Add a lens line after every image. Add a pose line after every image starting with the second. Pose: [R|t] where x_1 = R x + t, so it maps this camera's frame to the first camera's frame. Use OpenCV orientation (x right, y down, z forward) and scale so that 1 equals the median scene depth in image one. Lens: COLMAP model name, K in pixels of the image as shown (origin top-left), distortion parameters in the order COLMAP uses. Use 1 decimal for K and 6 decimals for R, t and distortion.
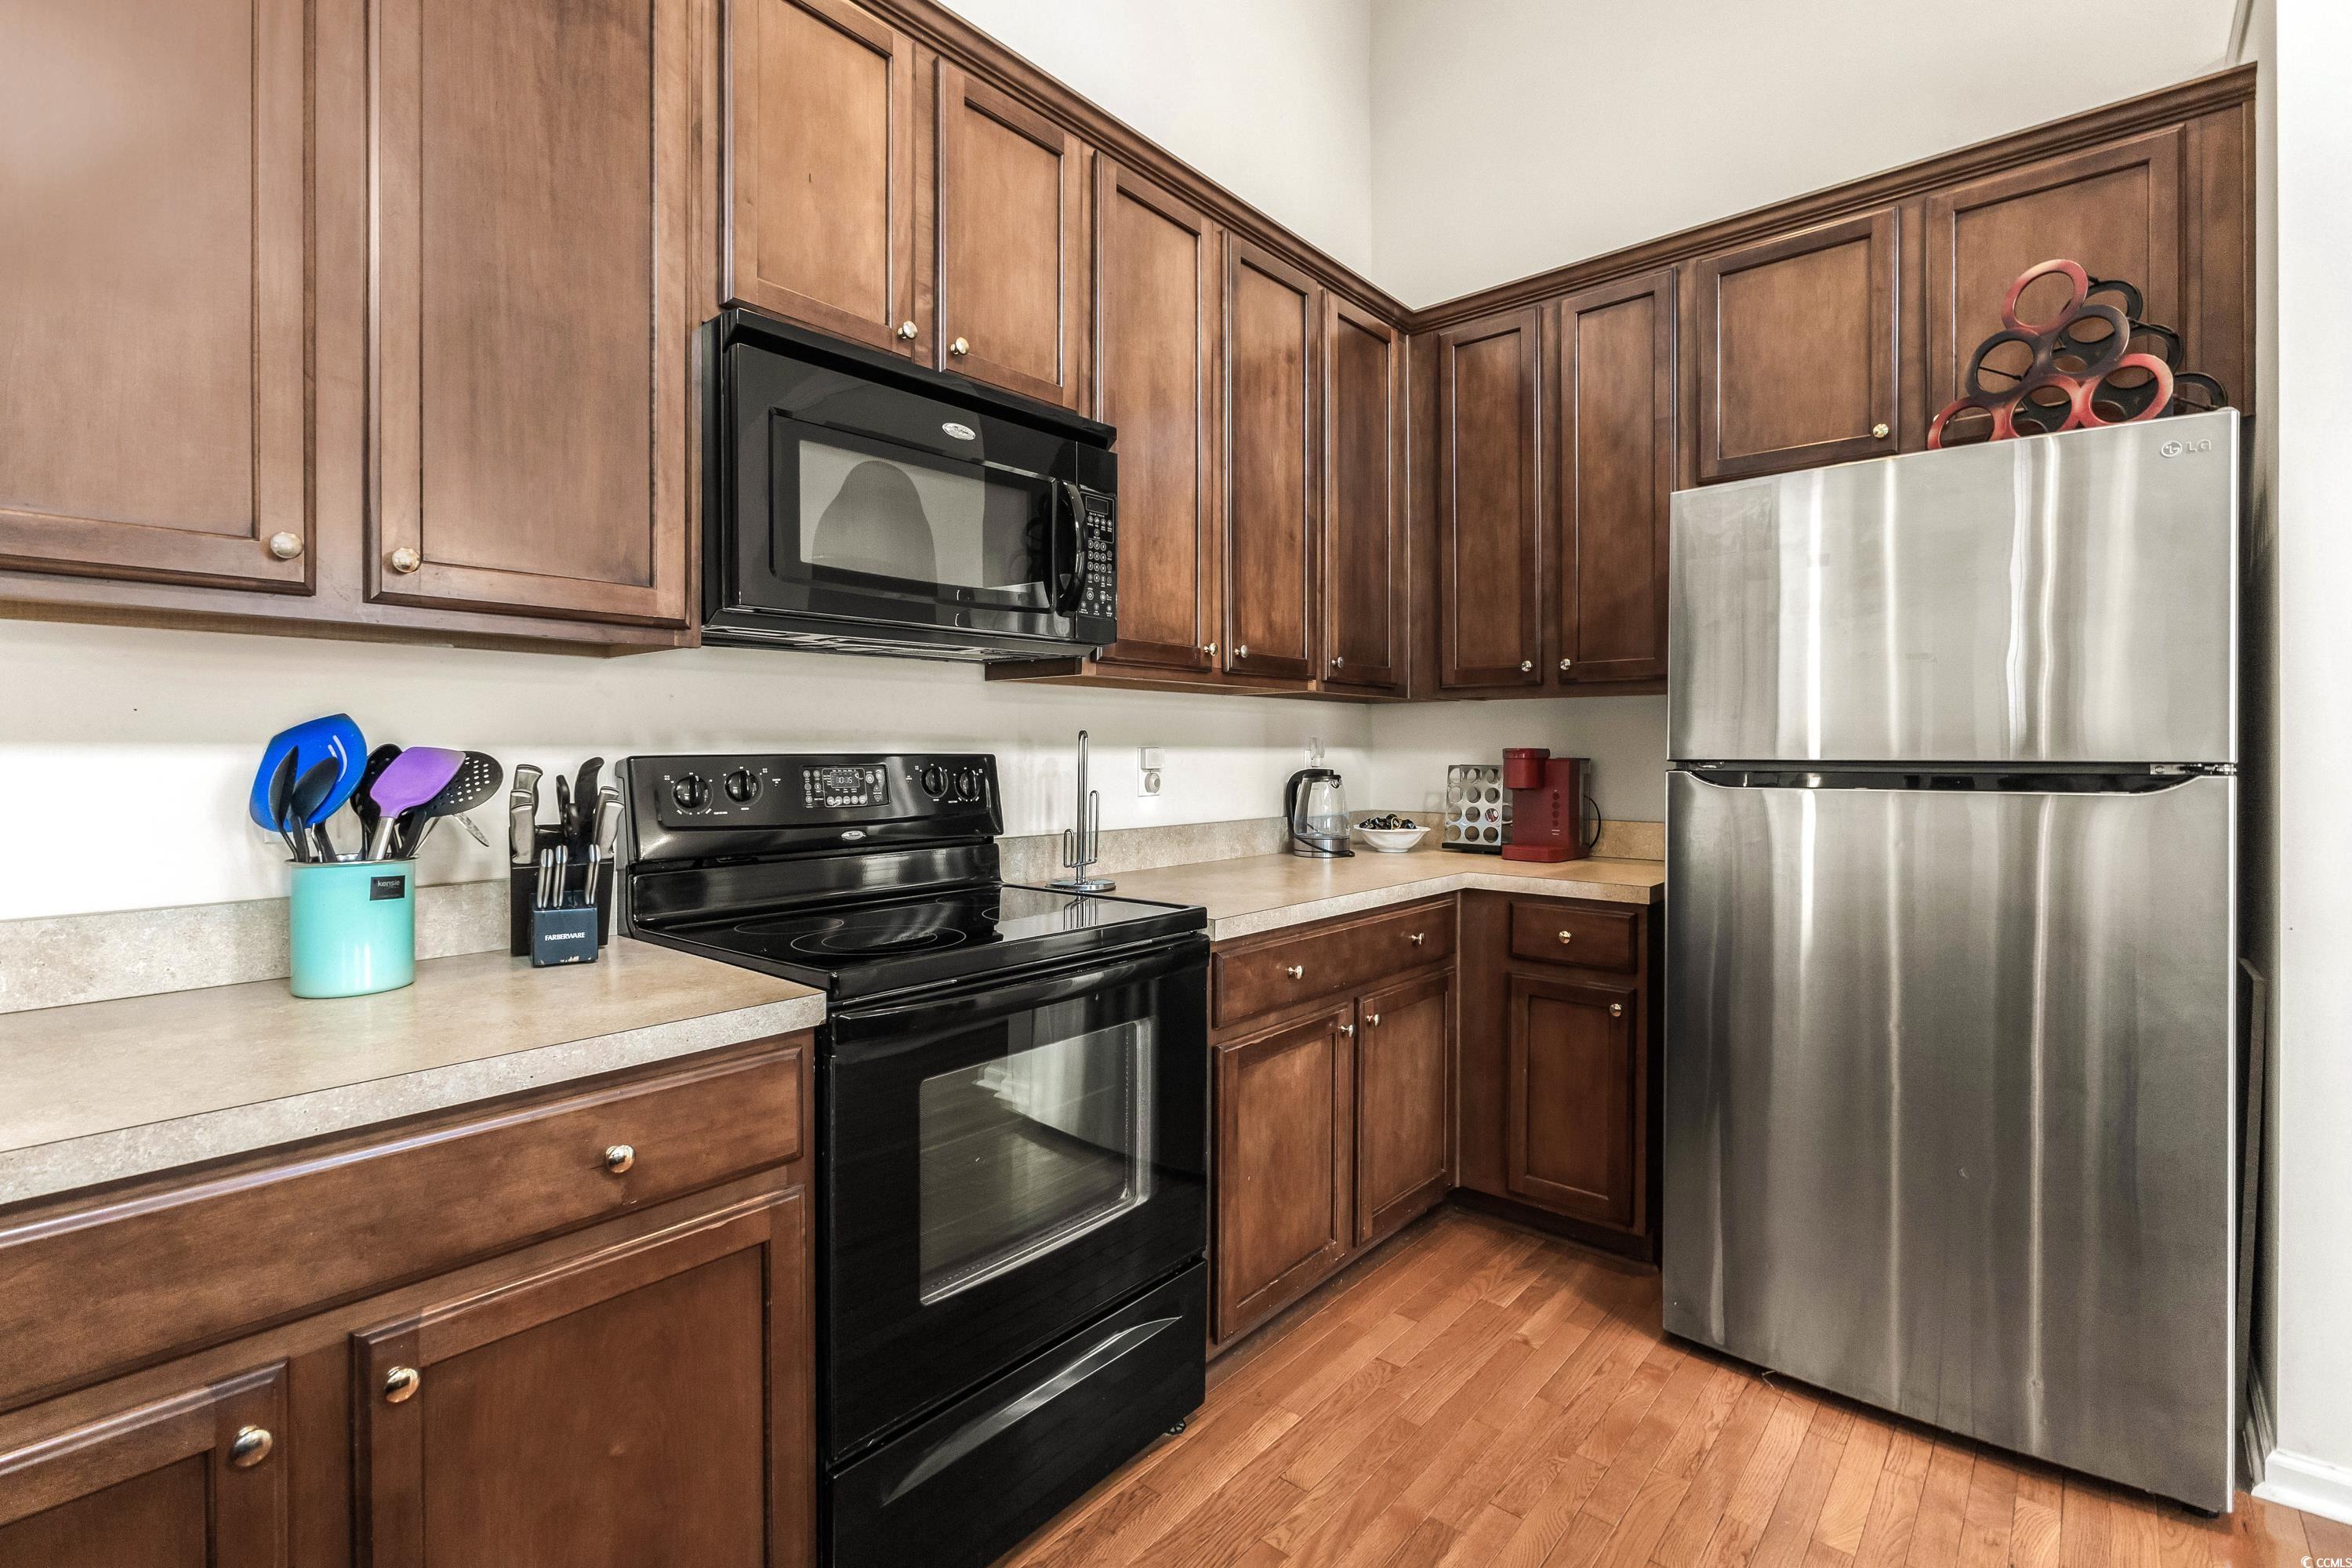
lens RADIAL K [[1063.1, 0, 1177.5], [0, 1063.1, 760.7], [0, 0, 1]] dist [-0.000136, -0.000245]
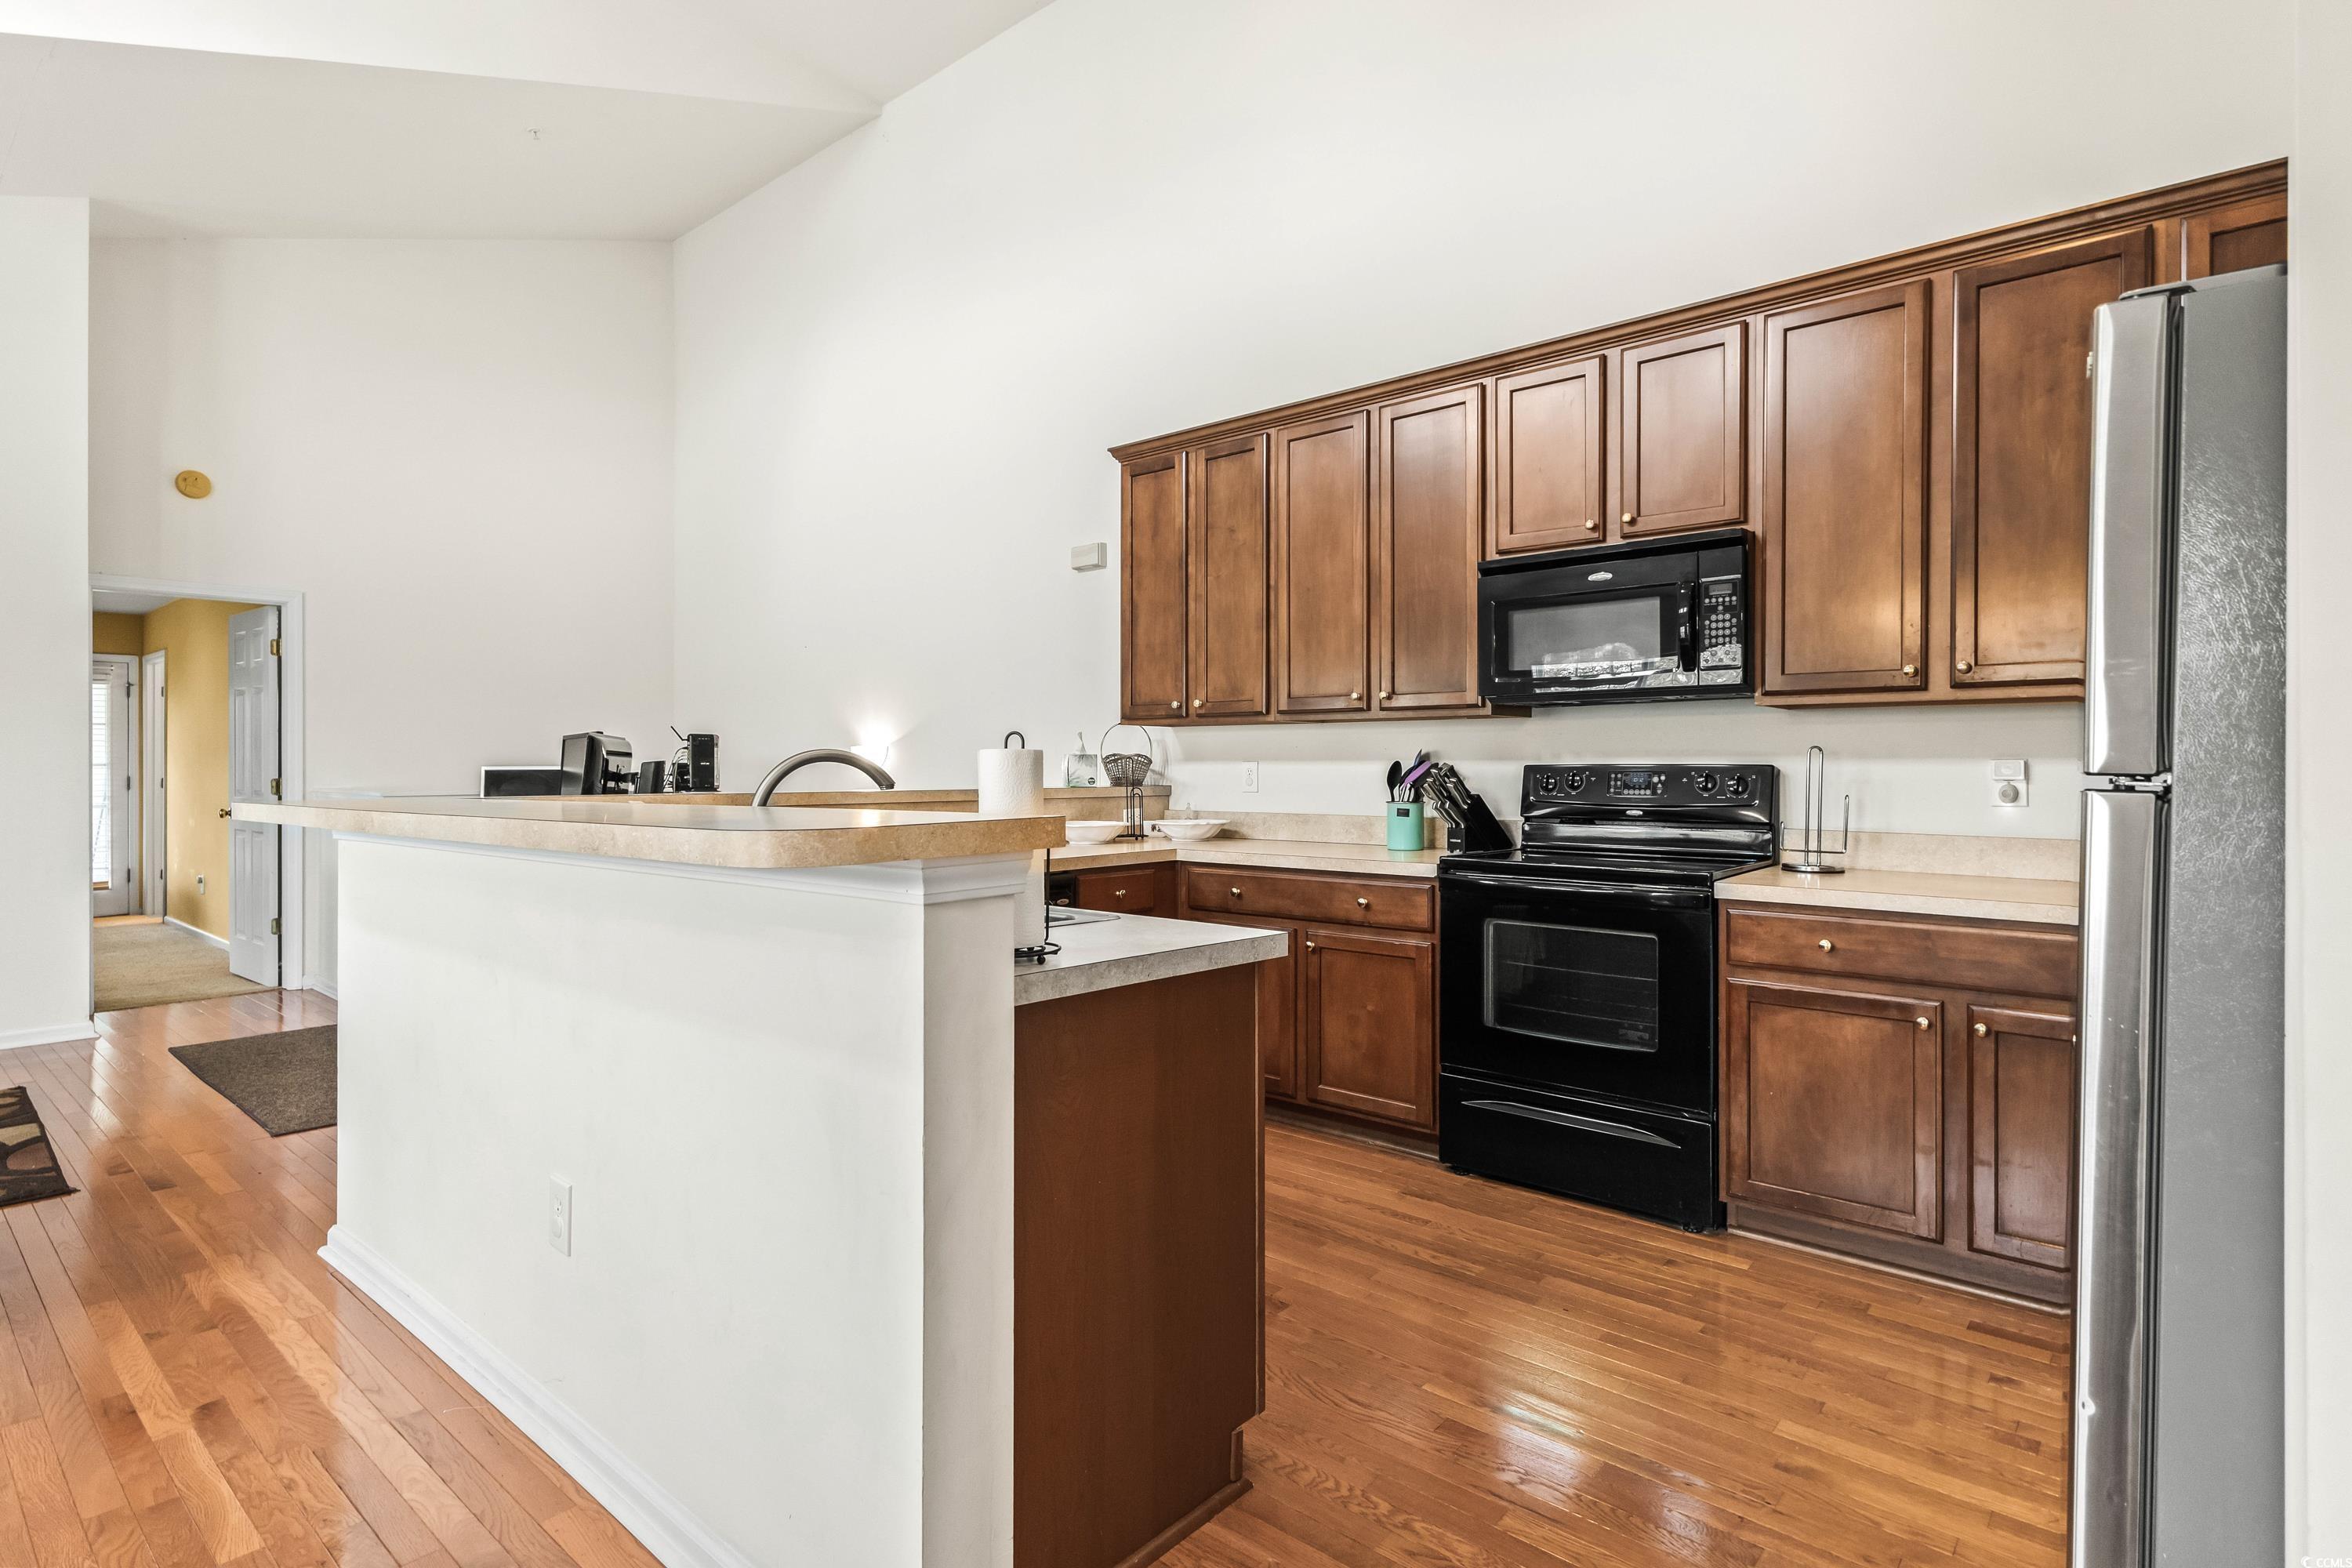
lens RADIAL K [[1196.6, 0, 1185.4], [0, 1196.6, 755.1], [0, 0, 1]] dist [0.003624, 0.000767]
pose [[-0.003152, -0.007578, -0.999966, 1.660217], [-0.008750, 0.999933, -0.007550, 0.000315], [0.999957, 0.008726, -0.003218, 0.319069]]
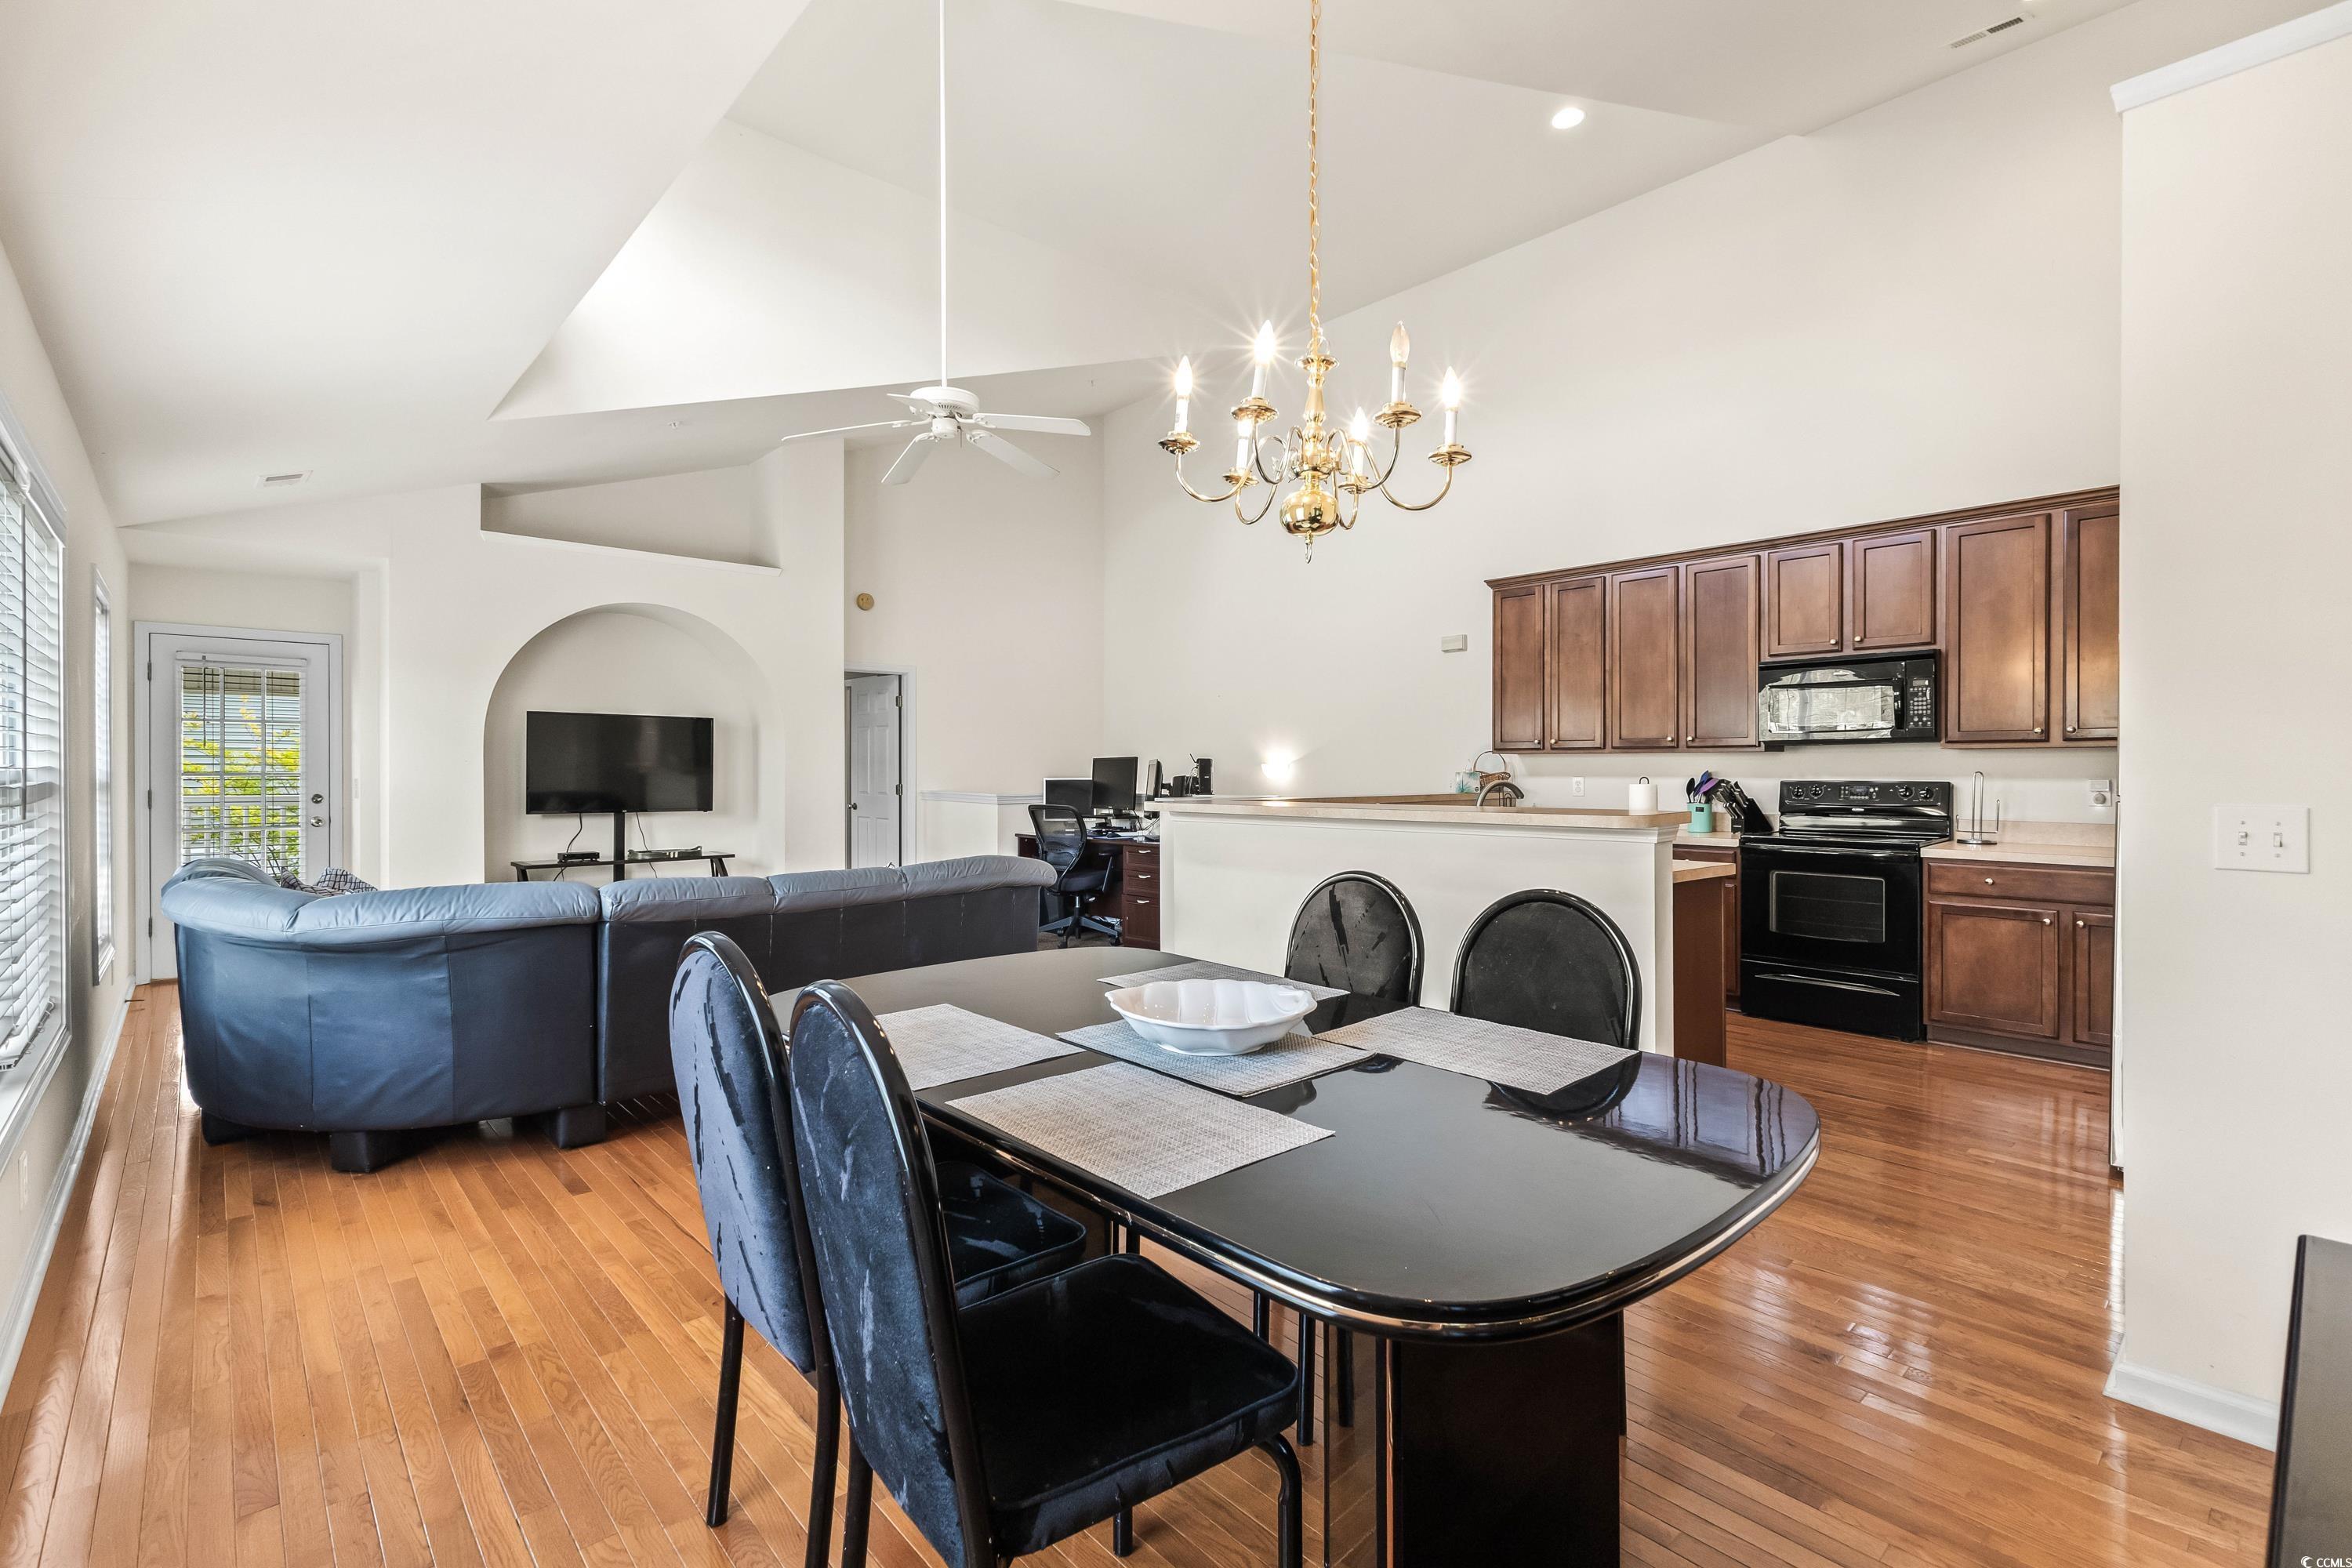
lens RADIAL K [[1063.1, 0, 1177.5], [0, 1063.1, 760.7], [0, 0, 1]] dist [-0.000136, -0.000245]
pose [[-0.127282, -0.005122, -0.991853, 2.859451], [-0.007649, 0.999962, -0.004182, -0.035613], [0.991837, 0.007054, -0.127317, -0.449099]]
